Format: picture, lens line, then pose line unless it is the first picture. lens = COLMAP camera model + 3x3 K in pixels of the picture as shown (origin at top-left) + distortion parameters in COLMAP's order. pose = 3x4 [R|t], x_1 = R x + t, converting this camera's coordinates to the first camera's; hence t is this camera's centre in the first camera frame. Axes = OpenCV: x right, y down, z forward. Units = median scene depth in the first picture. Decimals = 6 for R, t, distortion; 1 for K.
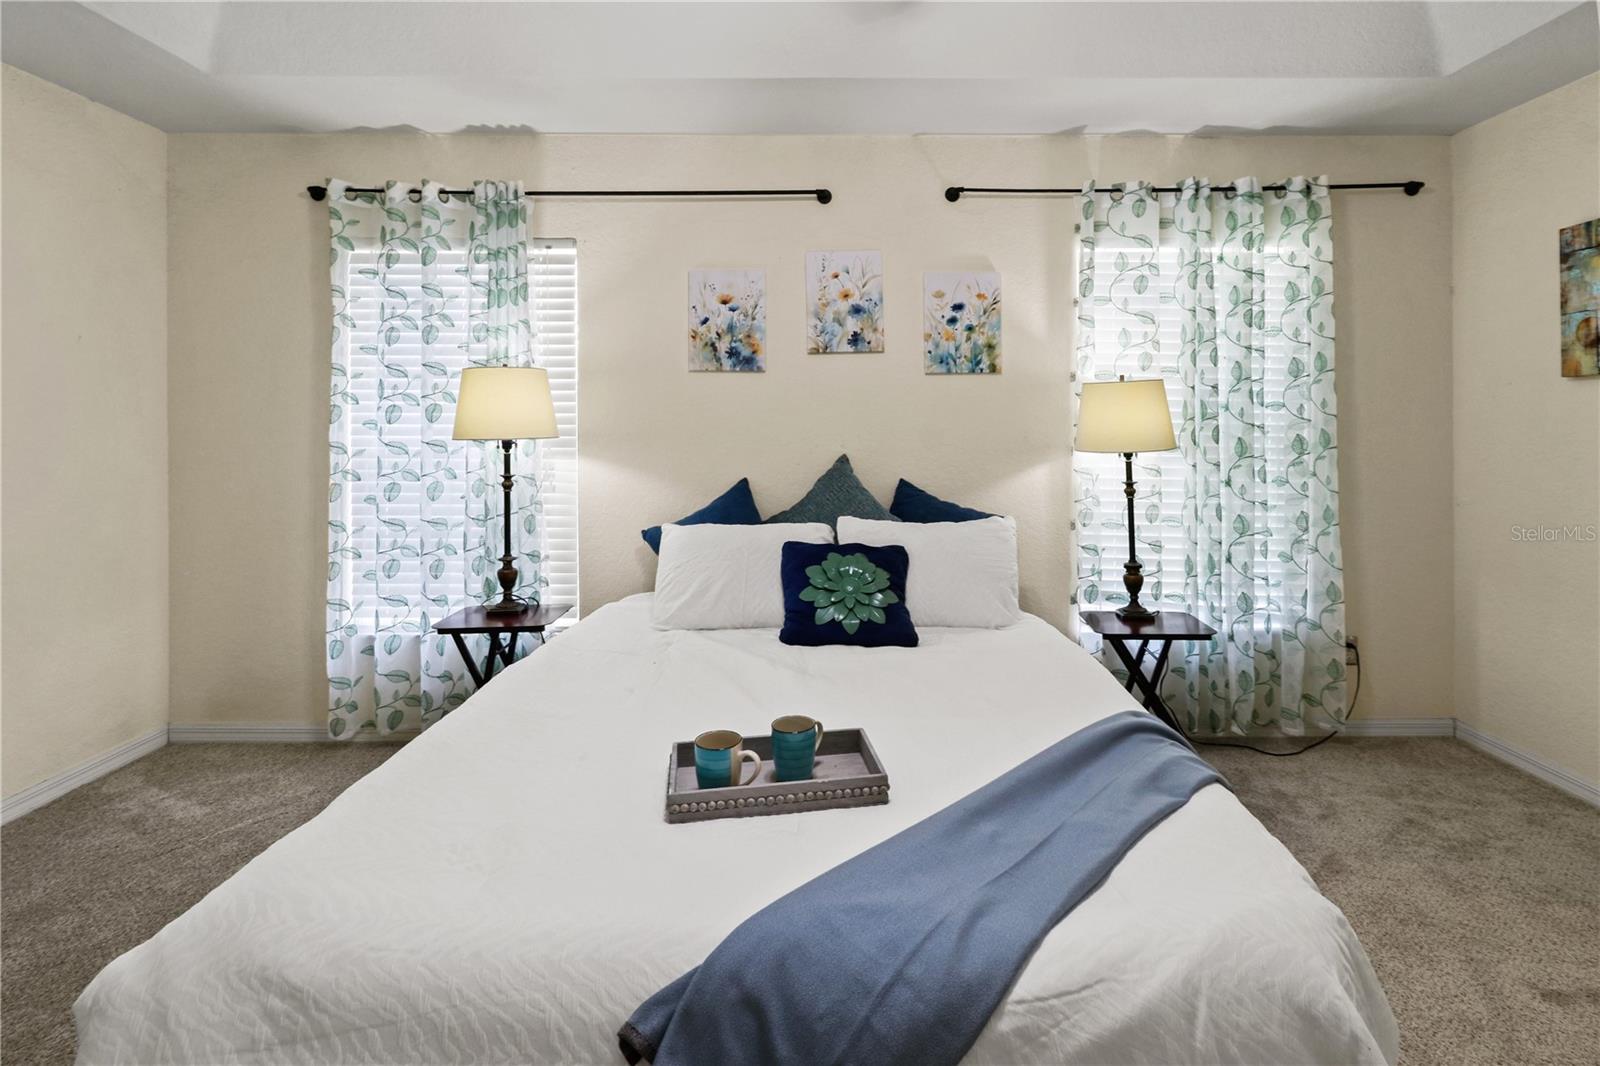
lens RADIAL K [[782.1, 0, 802.4], [0, 782.1, 453.8], [0, 0, 1]] dist [0.000260, -0.000092]
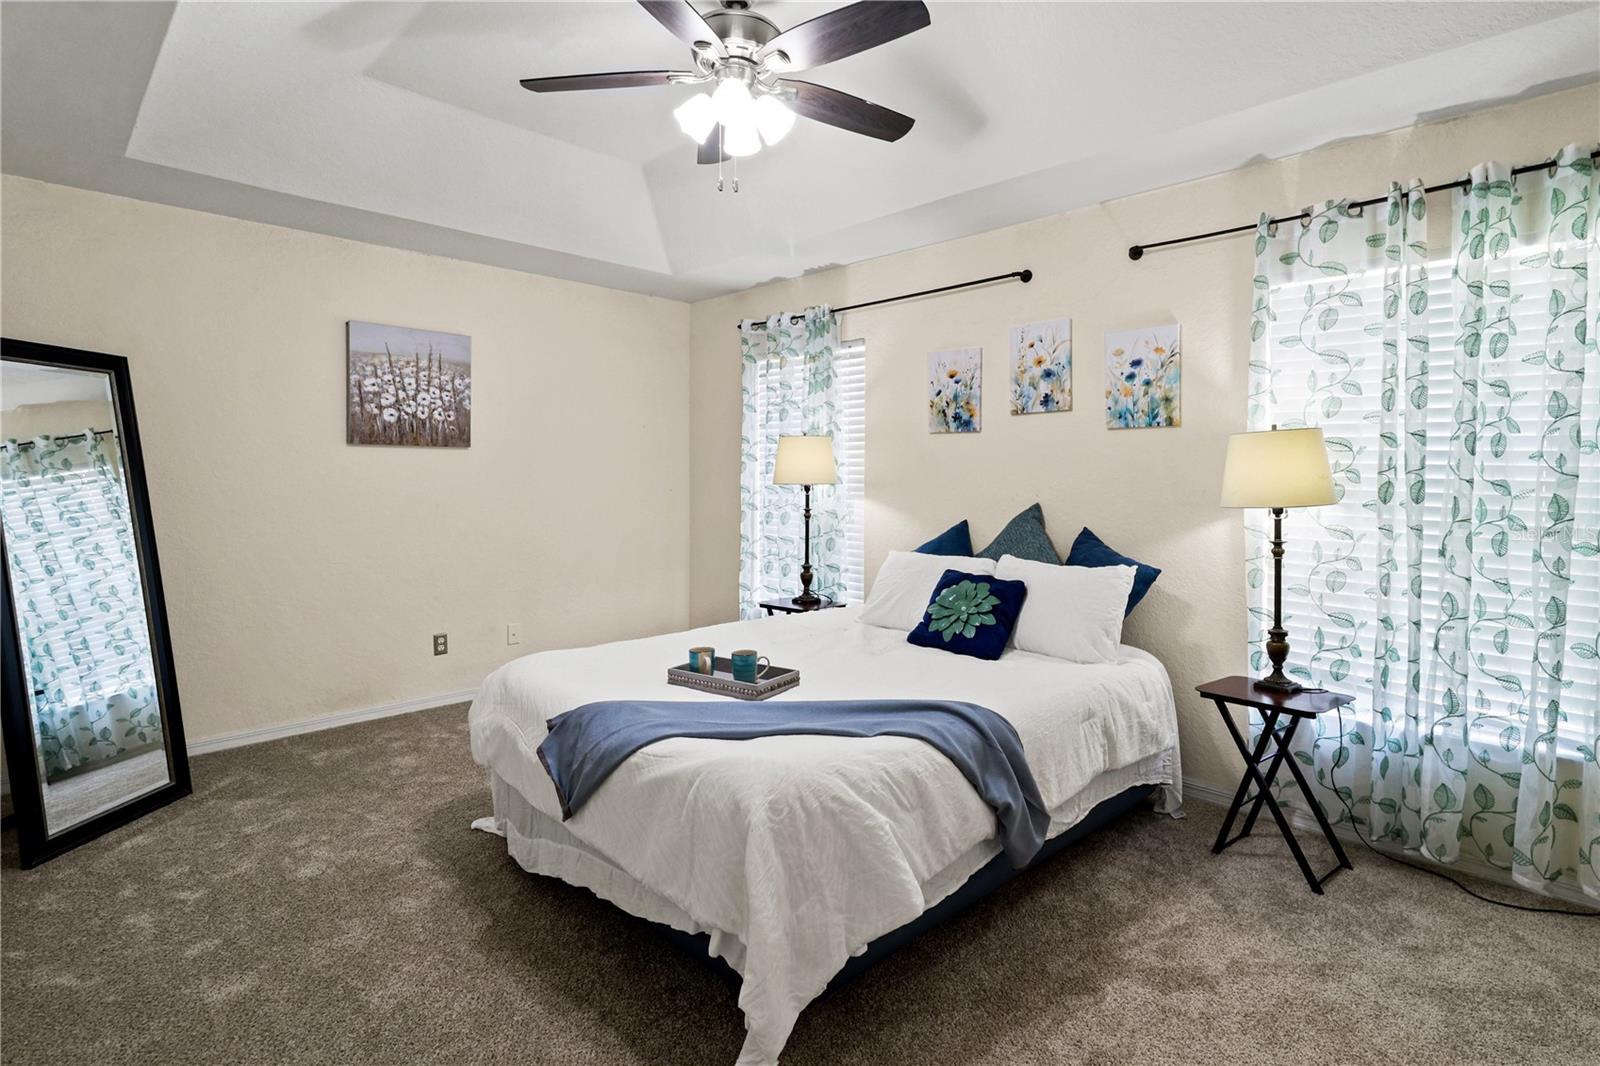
lens RADIAL K [[766.7, 0, 799.3], [0, 766.7, 538.5], [0, 0, 1]] dist [-0.000295, -0.000762]
pose [[0.706005, 0.064920, -0.705225, 0.608582], [-0.035536, 0.997783, 0.056277, 0.001792], [0.707315, -0.014671, 0.706747, -0.030180]]
